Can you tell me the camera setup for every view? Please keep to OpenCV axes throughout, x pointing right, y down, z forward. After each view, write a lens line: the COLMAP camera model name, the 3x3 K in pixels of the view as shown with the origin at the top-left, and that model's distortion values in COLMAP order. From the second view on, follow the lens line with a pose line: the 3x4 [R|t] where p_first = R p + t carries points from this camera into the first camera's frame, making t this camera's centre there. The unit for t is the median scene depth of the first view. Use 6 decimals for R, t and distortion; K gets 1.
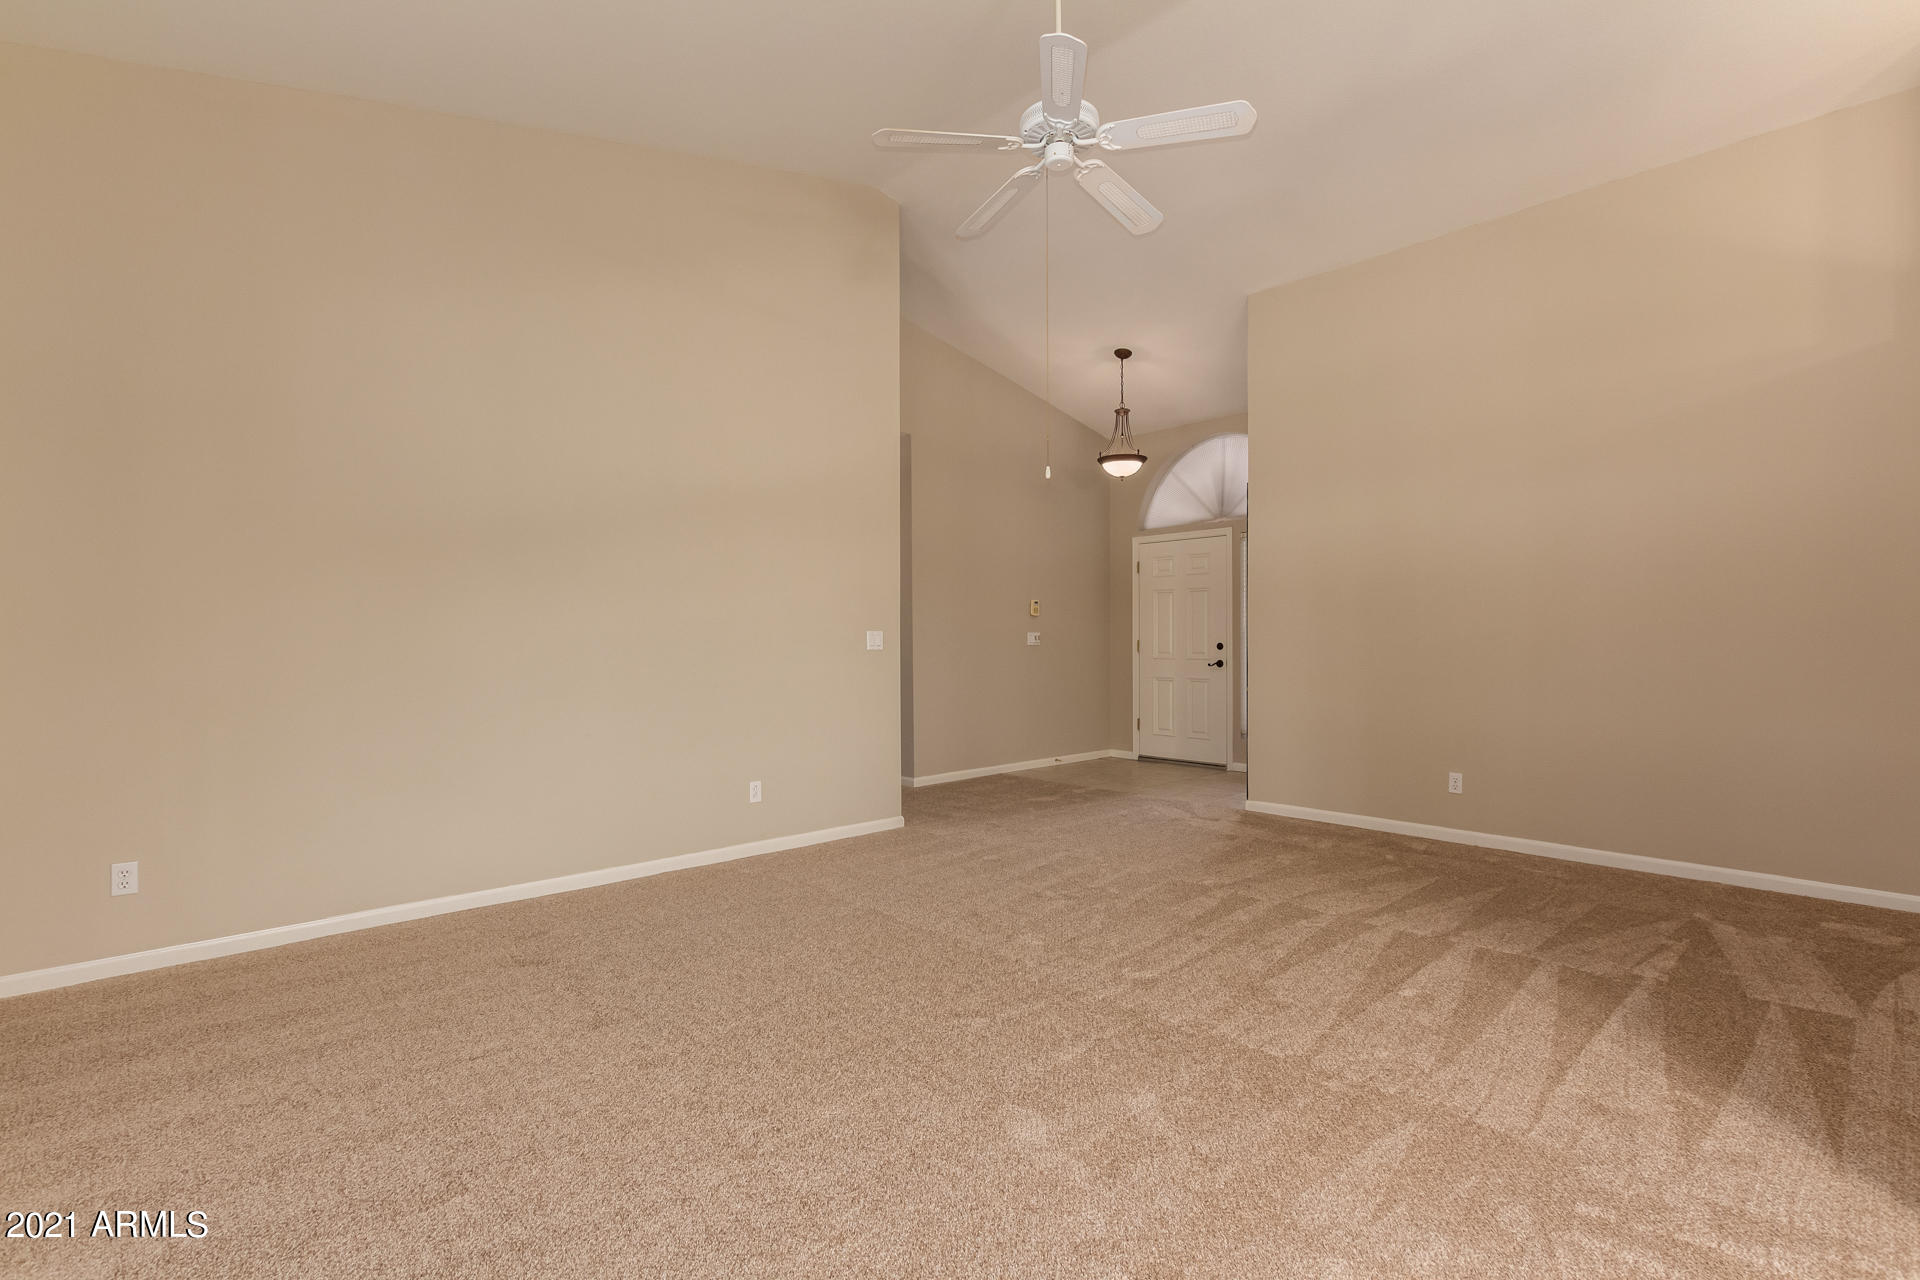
lens RADIAL K [[874.0, 0, 956.0], [0, 874.0, 643.8], [0, 0, 1]] dist [0.002659, -0.001028]
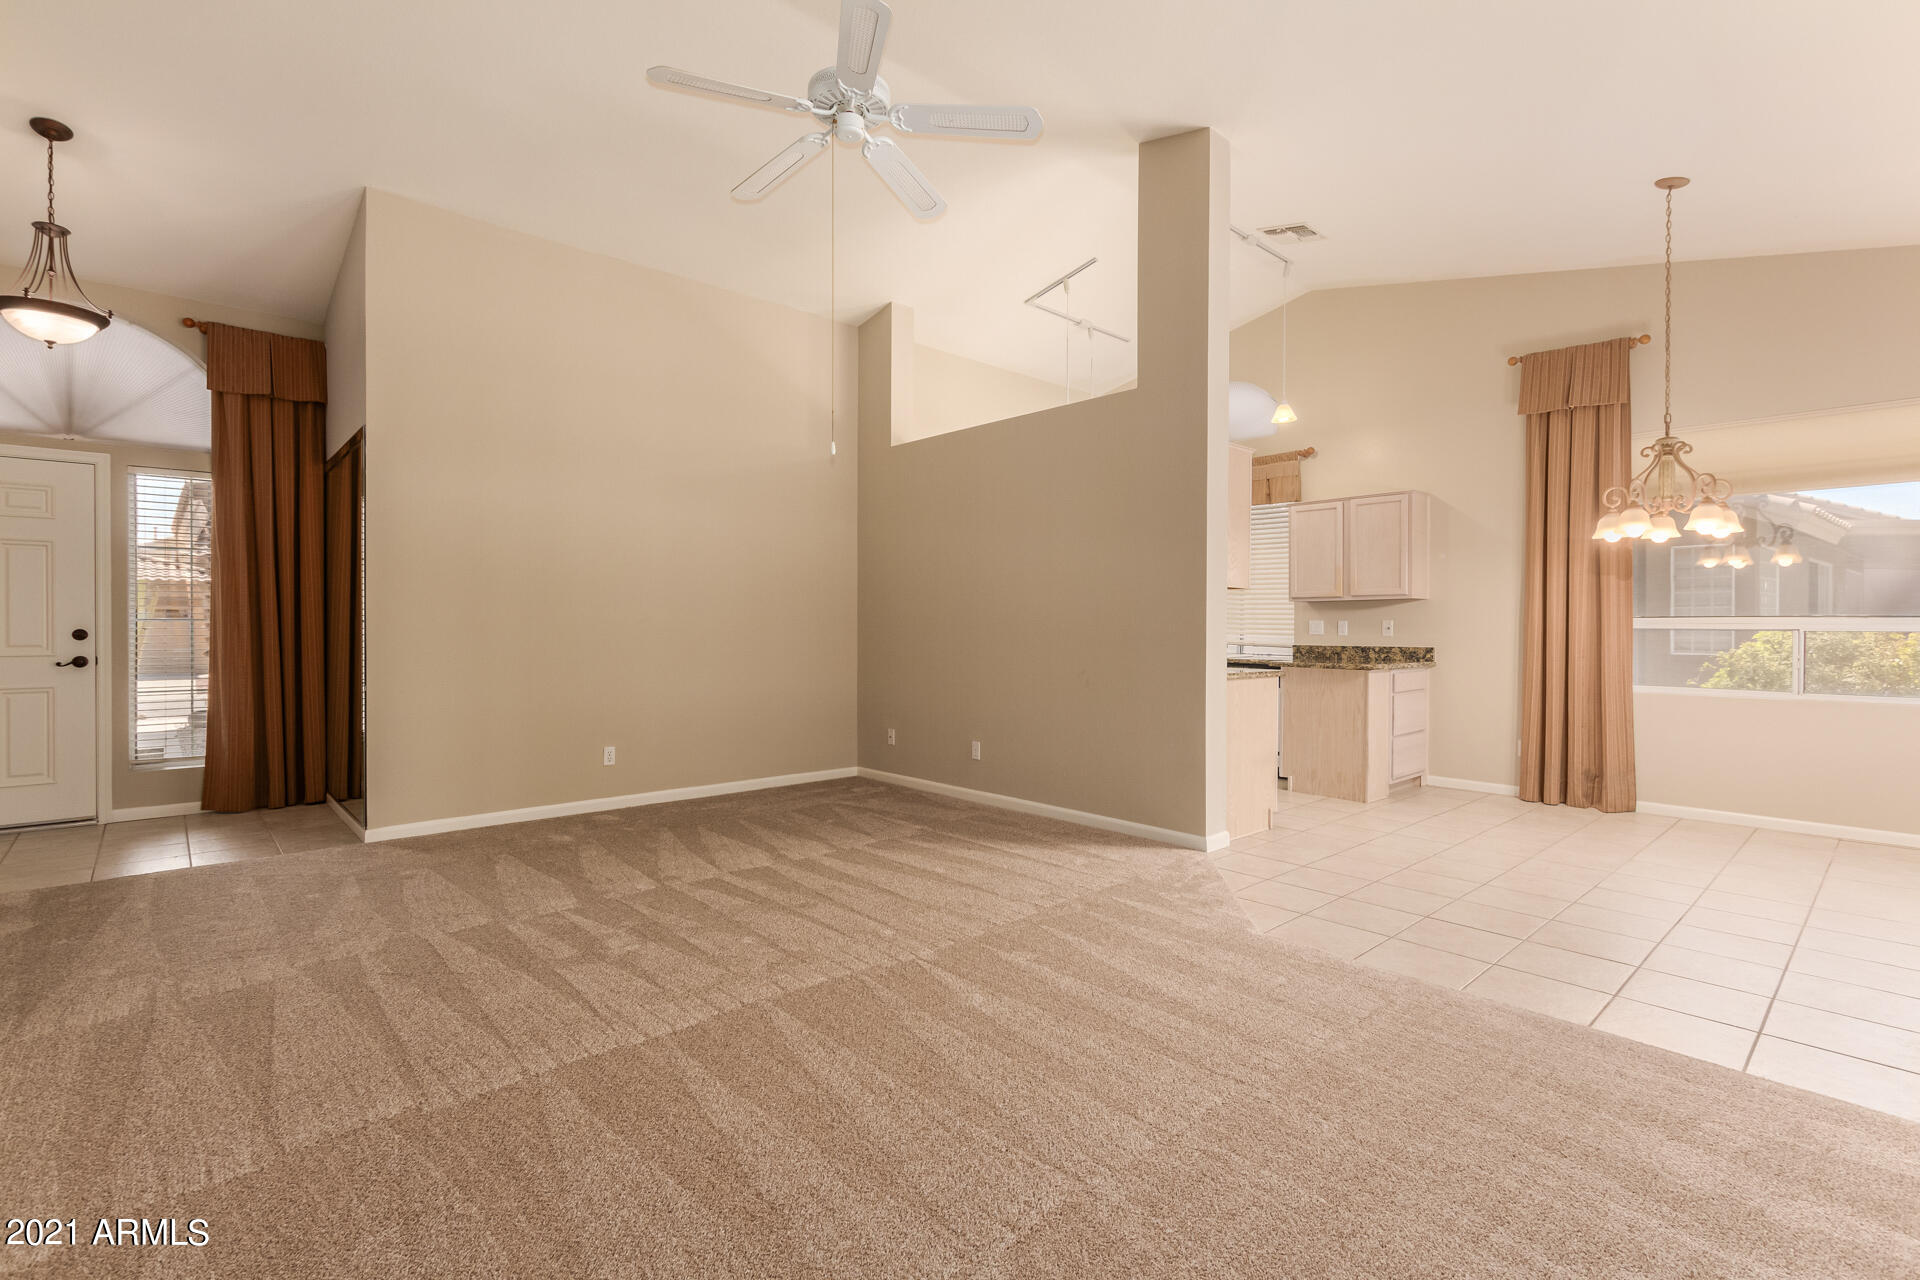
lens RADIAL K [[874.3, 0, 975.2], [0, 874.3, 635.5], [0, 0, 1]] dist [-0.000763, -0.000394]
pose [[0.011824, -0.008357, 0.999895, -0.523496], [0.002340, 0.999963, 0.008330, -0.000752], [-0.999927, 0.002242, 0.011843, 0.524178]]
